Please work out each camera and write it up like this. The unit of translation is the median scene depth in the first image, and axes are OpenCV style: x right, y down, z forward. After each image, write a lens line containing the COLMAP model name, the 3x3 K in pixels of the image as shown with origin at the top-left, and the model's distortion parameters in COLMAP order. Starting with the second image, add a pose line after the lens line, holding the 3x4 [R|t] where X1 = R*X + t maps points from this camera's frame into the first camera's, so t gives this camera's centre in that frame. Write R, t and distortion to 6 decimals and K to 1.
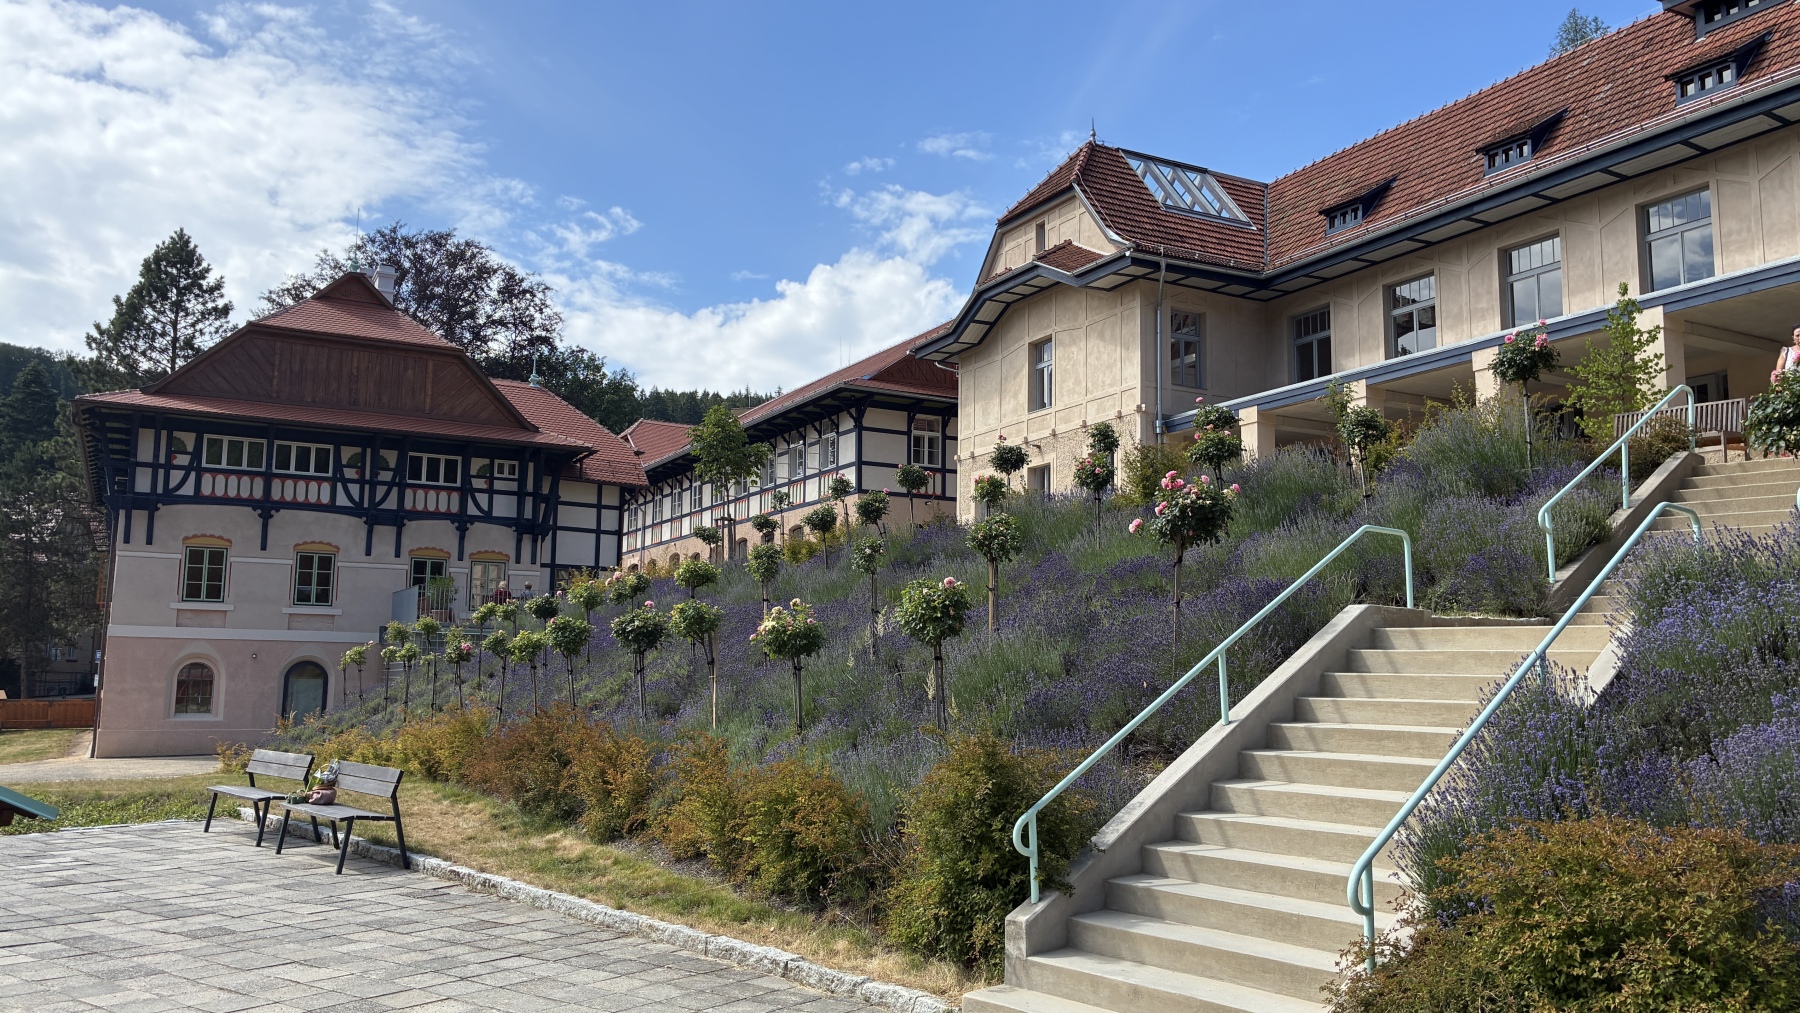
lens RADIAL K [[1367.0, 0, 887.4], [0, 1367.0, 510.3], [0, 0, 1]] dist [0.043832, -0.048651]
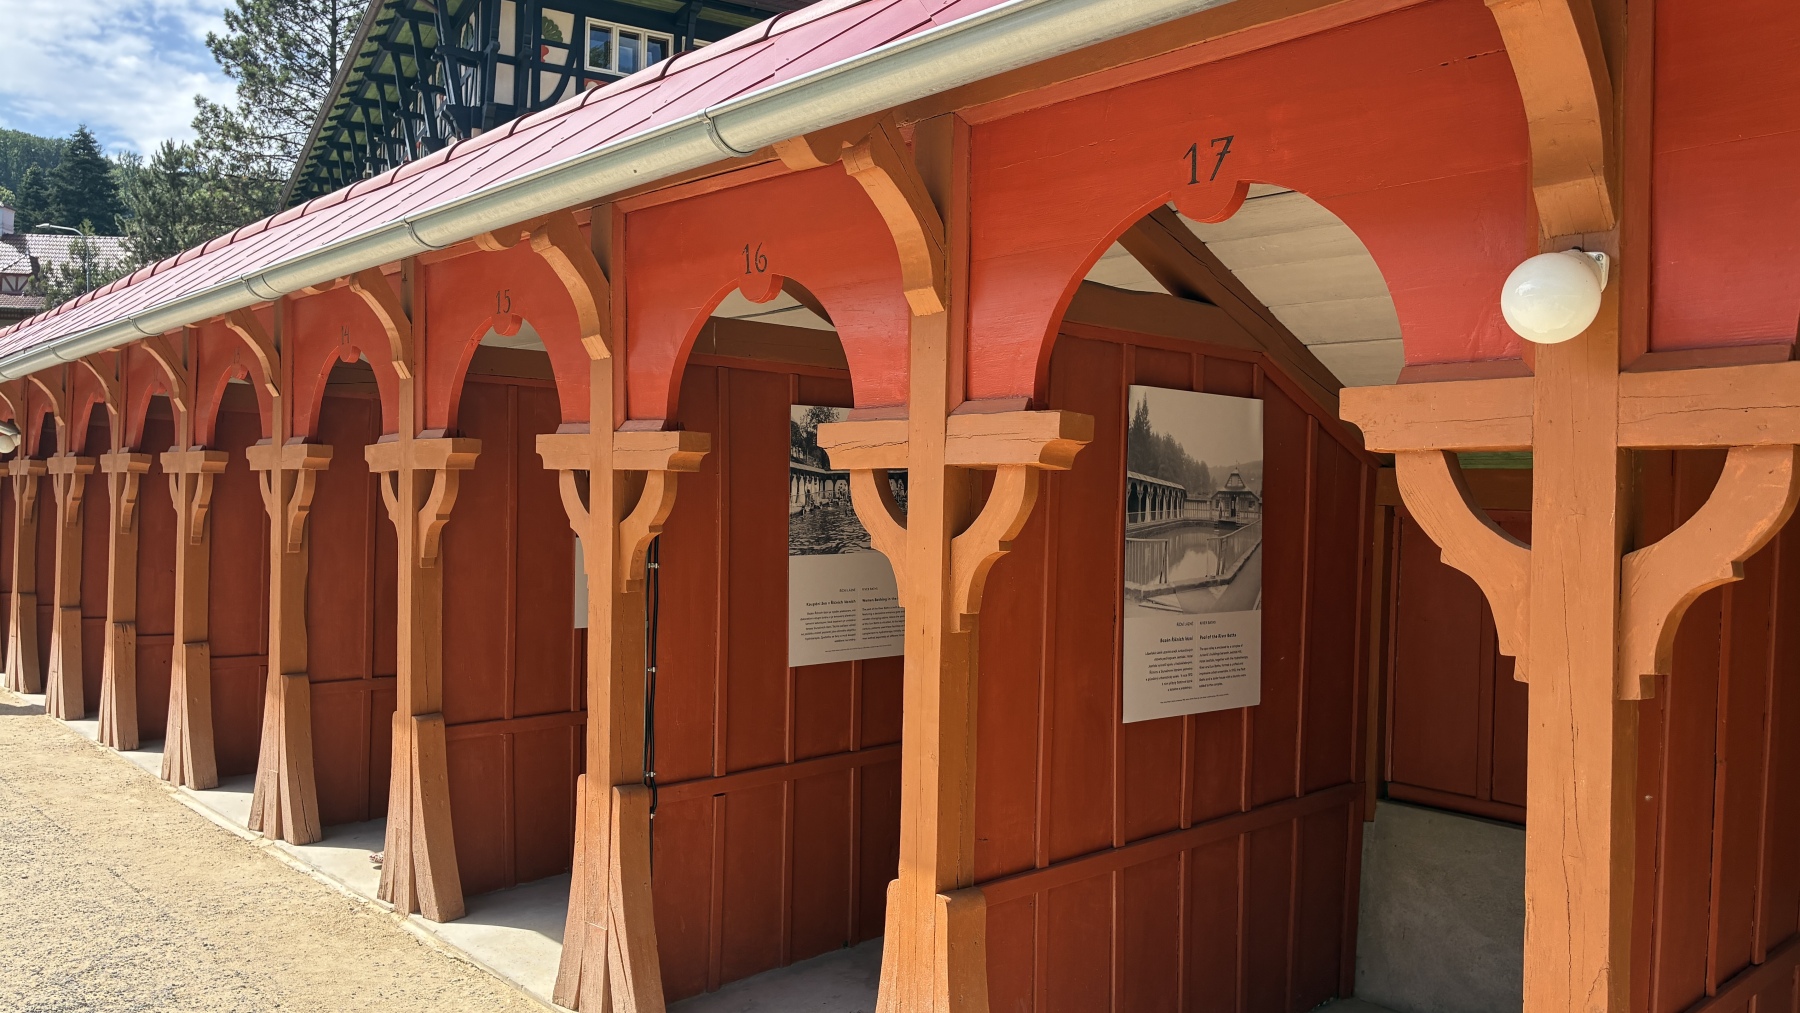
lens RADIAL K [[1367.0, 0, 888.3], [0, 1367.0, 510.9], [0, 0, 1]] dist [0.043832, -0.048651]
pose [[0.999820, 0.015965, -0.010234, -0.334181], [-0.014550, 0.991931, 0.125940, 0.082676], [0.012162, -0.125768, 0.991985, 0.340677]]
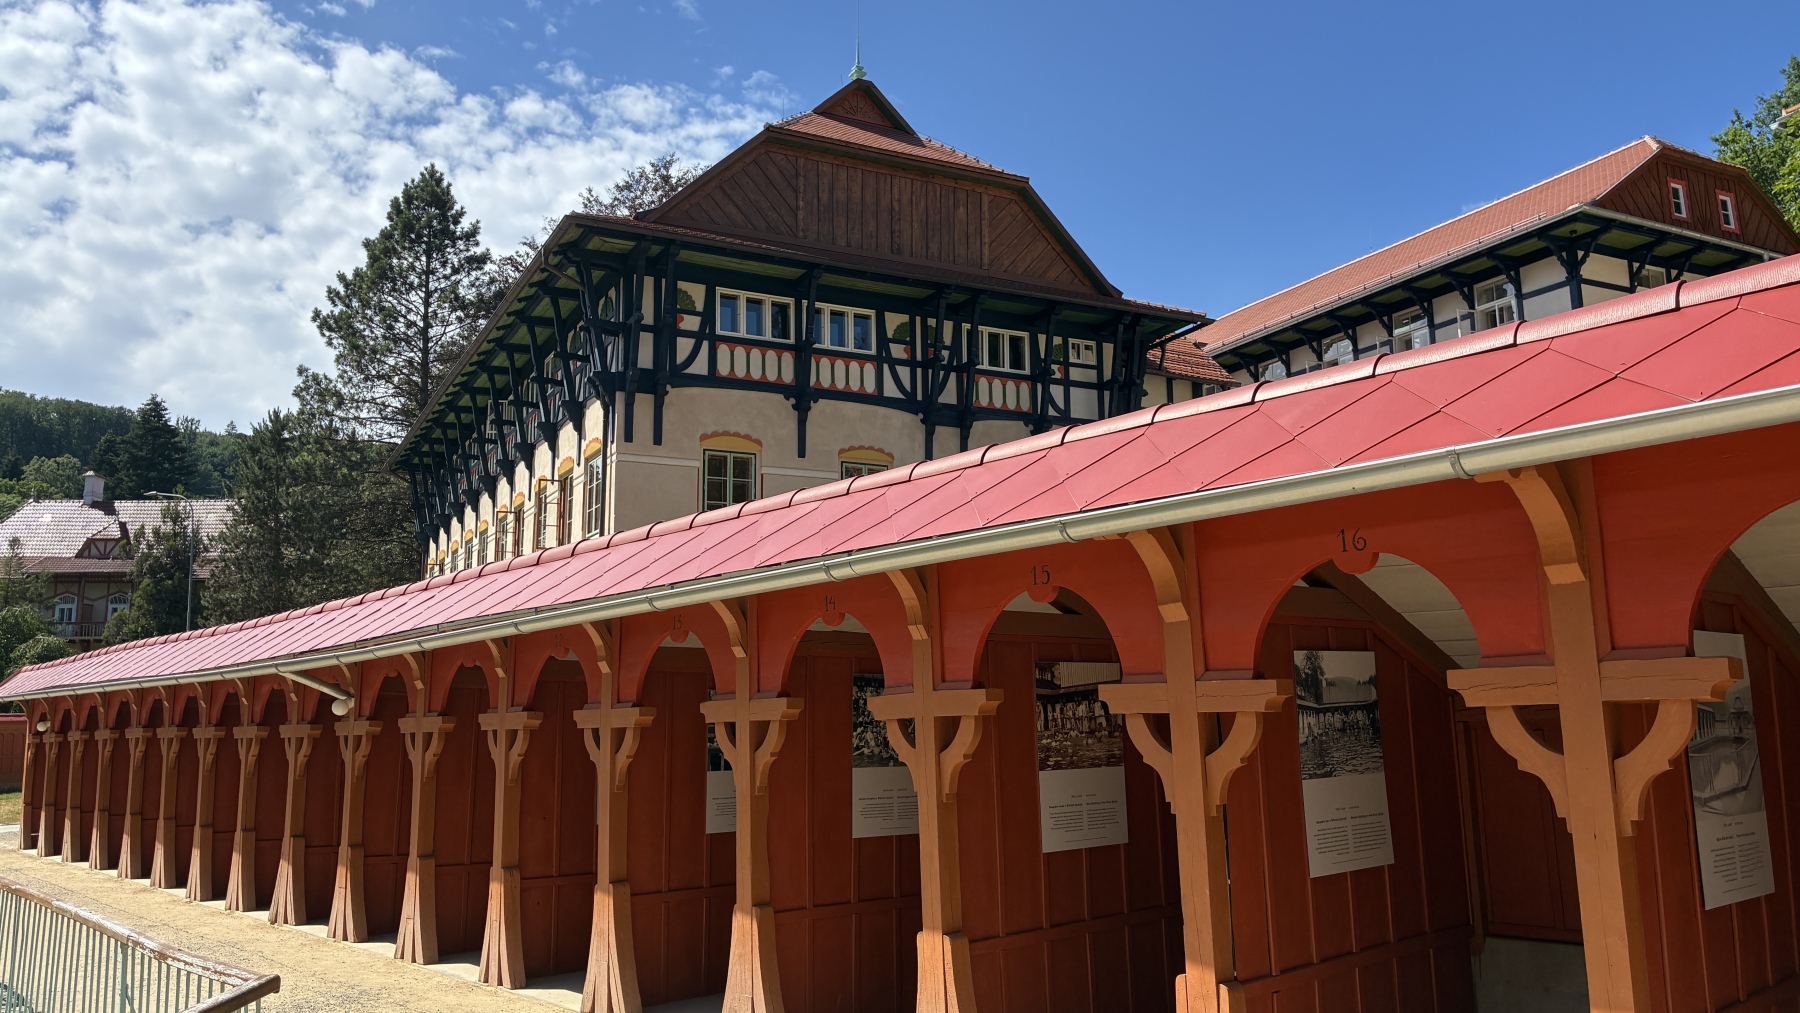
lens RADIAL K [[1367.0, 0, 897.6], [0, 1367.0, 518.9], [0, 0, 1]] dist [0.043832, -0.048651]
pose [[0.999278, -0.026726, -0.026991, -0.375122], [0.025869, 0.999165, -0.031636, 0.078896], [0.027814, 0.030915, 0.999135, 0.318895]]
